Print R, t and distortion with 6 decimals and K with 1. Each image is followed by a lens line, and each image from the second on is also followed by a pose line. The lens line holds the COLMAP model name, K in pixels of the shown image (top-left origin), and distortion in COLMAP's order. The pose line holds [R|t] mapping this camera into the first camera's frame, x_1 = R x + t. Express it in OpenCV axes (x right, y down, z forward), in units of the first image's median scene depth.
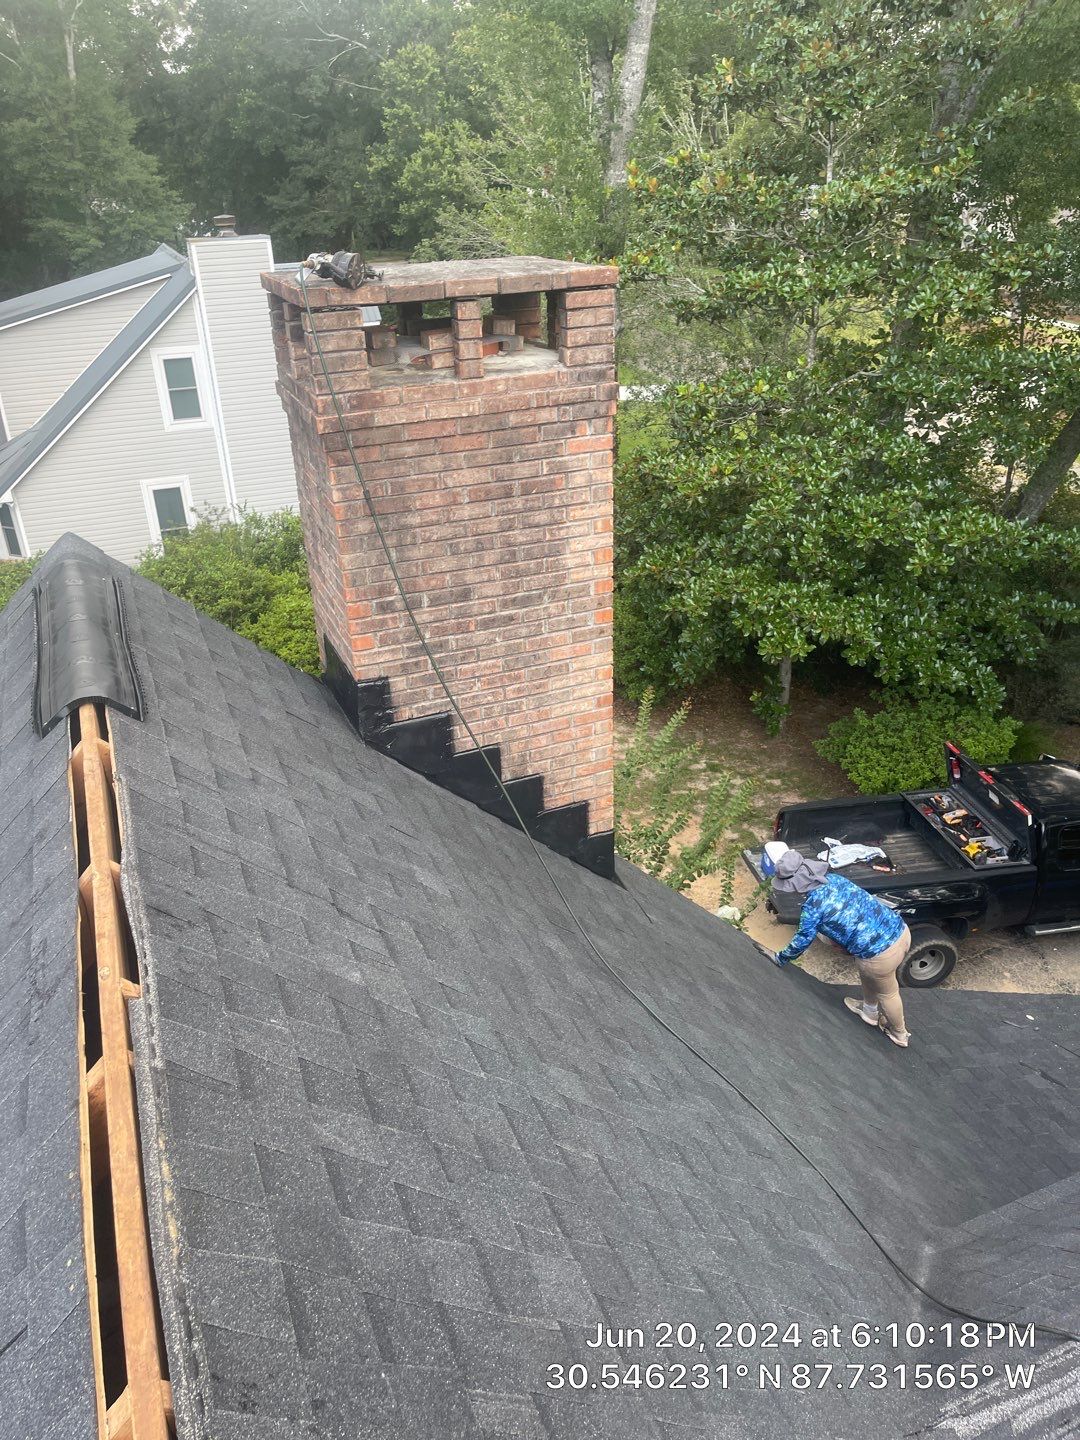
lens RADIAL K [[1036.5, 0, 540.0], [0, 1036.5, 720.0], [0, 0, 1]] dist [0.001005, -0.000627]
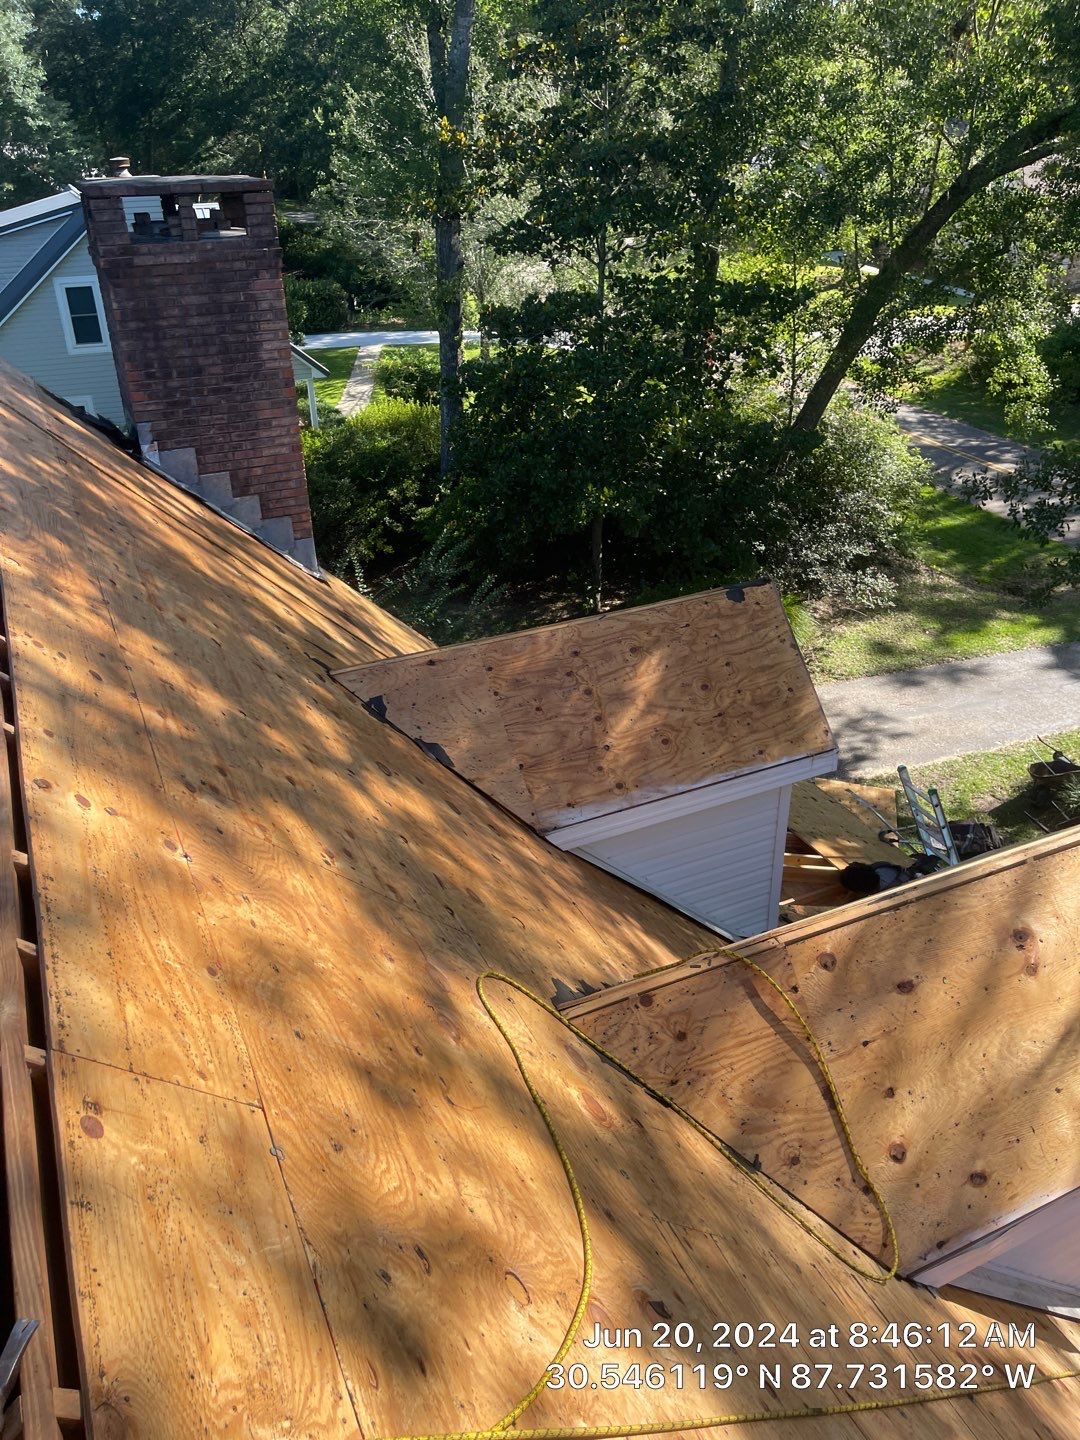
lens RADIAL K [[1080.6, 0, 531.9], [0, 1080.6, 718.8], [0, 0, 1]] dist [0.013257, 0.000708]
pose [[0.999381, -0.002769, 0.035059, 0.417462], [0.002260, 0.999892, 0.014537, 0.433235], [-0.035095, -0.014448, 0.999280, -0.838524]]
